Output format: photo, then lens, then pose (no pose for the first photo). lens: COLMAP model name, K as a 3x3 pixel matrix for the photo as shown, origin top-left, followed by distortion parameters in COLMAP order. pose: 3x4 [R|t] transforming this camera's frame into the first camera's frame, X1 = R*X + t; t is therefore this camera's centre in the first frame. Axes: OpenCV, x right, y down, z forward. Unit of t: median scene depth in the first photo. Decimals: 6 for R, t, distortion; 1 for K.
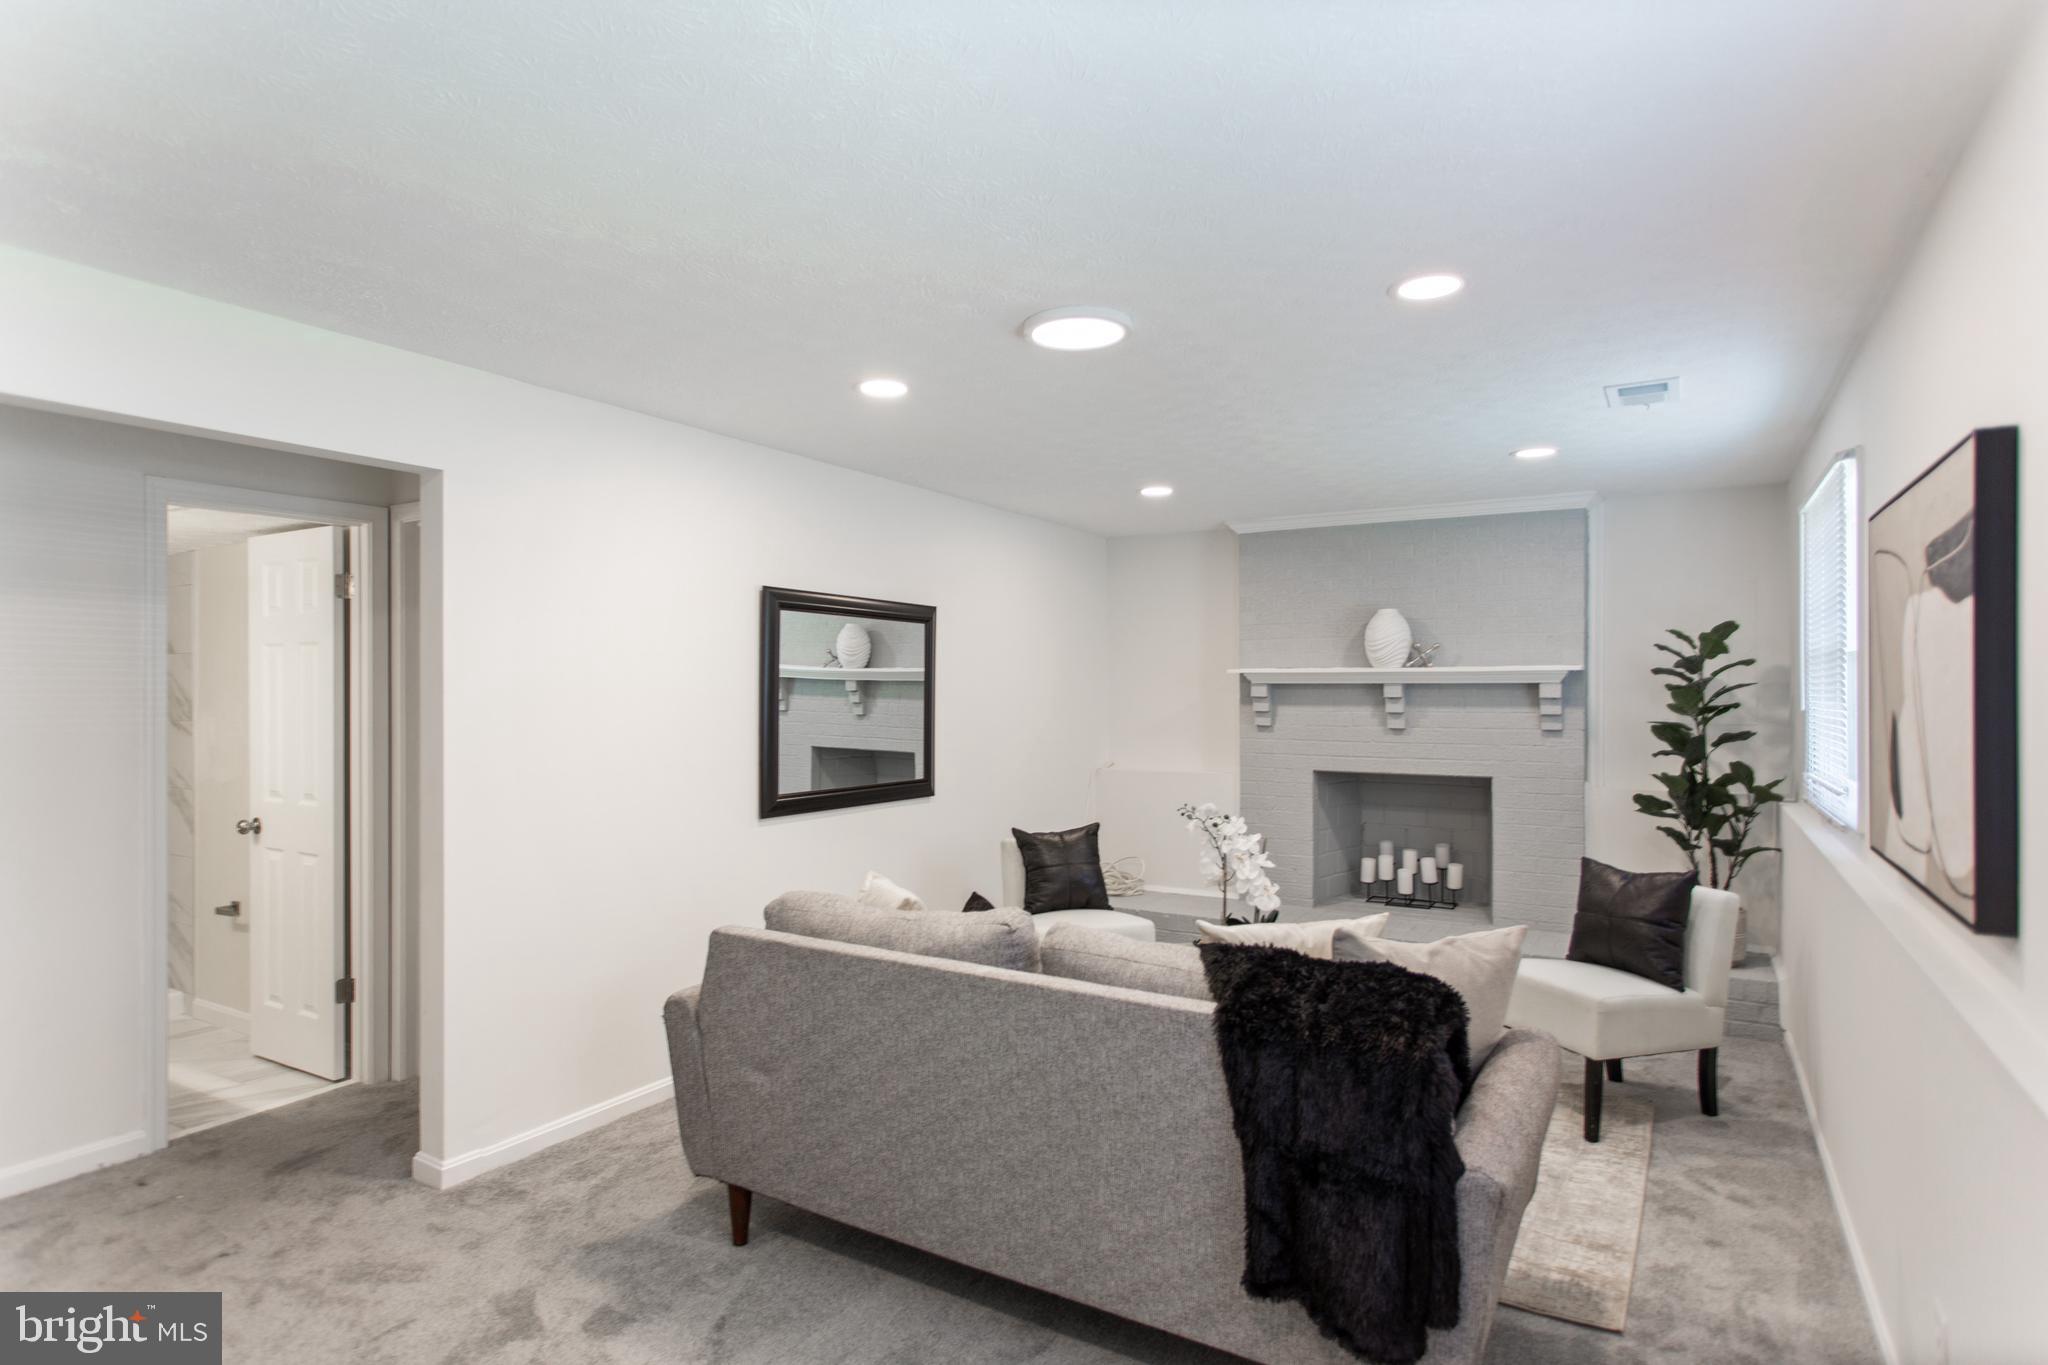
lens RADIAL K [[1097.3, 0, 1018.5], [0, 1097.3, 677.3], [0, 0, 1]] dist [-0.001138, -0.000239]
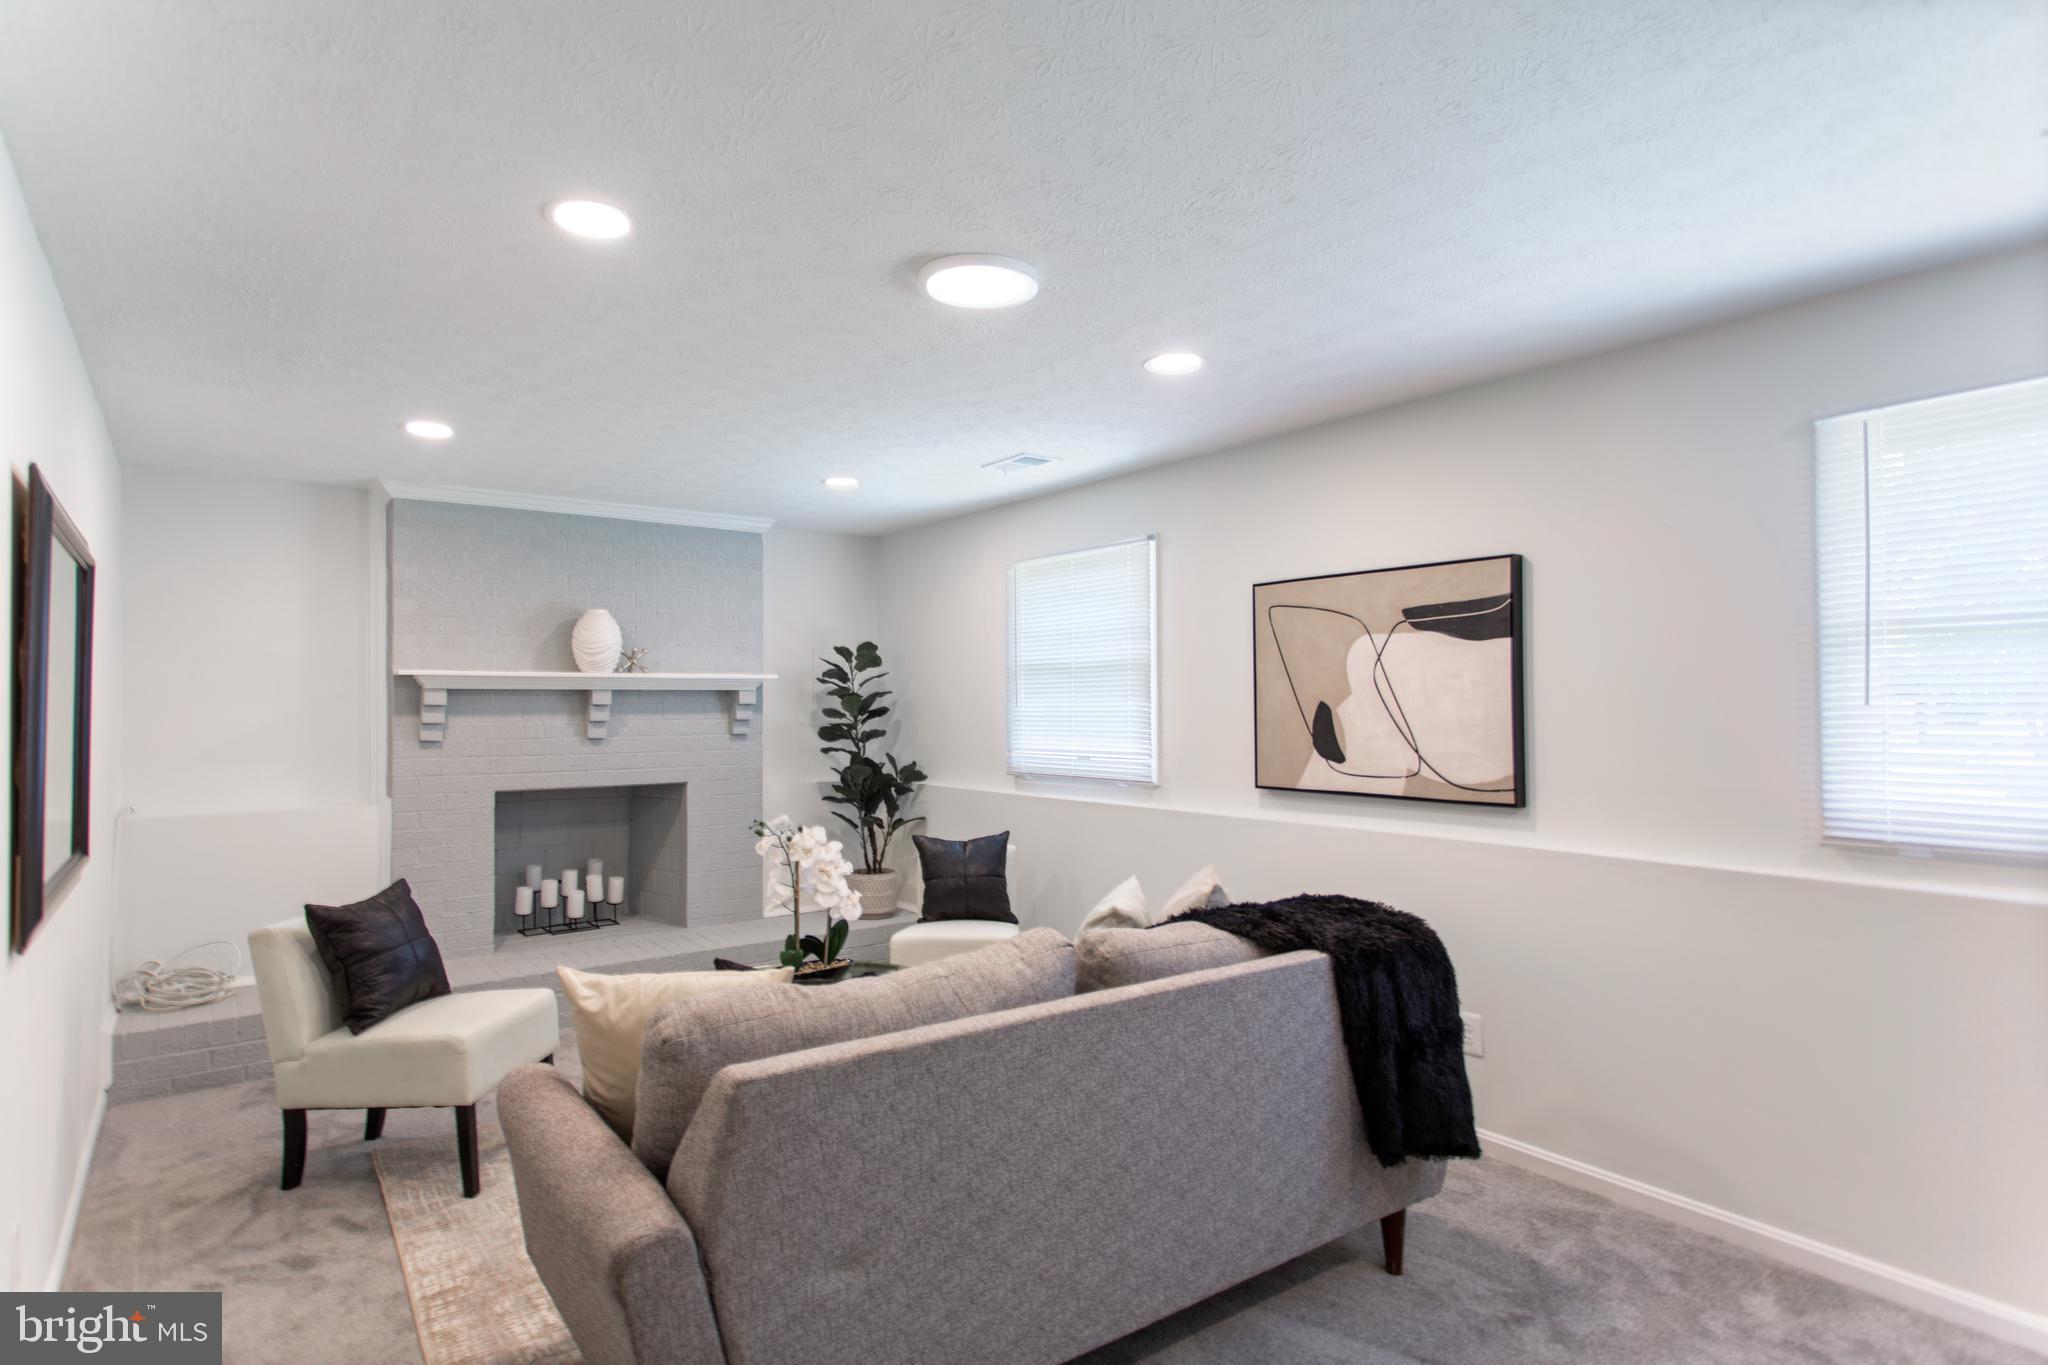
lens RADIAL K [[1097.3, 0, 1018.5], [0, 1097.3, 677.3], [0, 0, 1]] dist [-0.001138, -0.000239]
pose [[0.376338, 0.022481, 0.926209, -0.414560], [-0.005569, 0.999742, -0.022003, 0.014656], [-0.926466, 0.003123, 0.376367, 0.344395]]
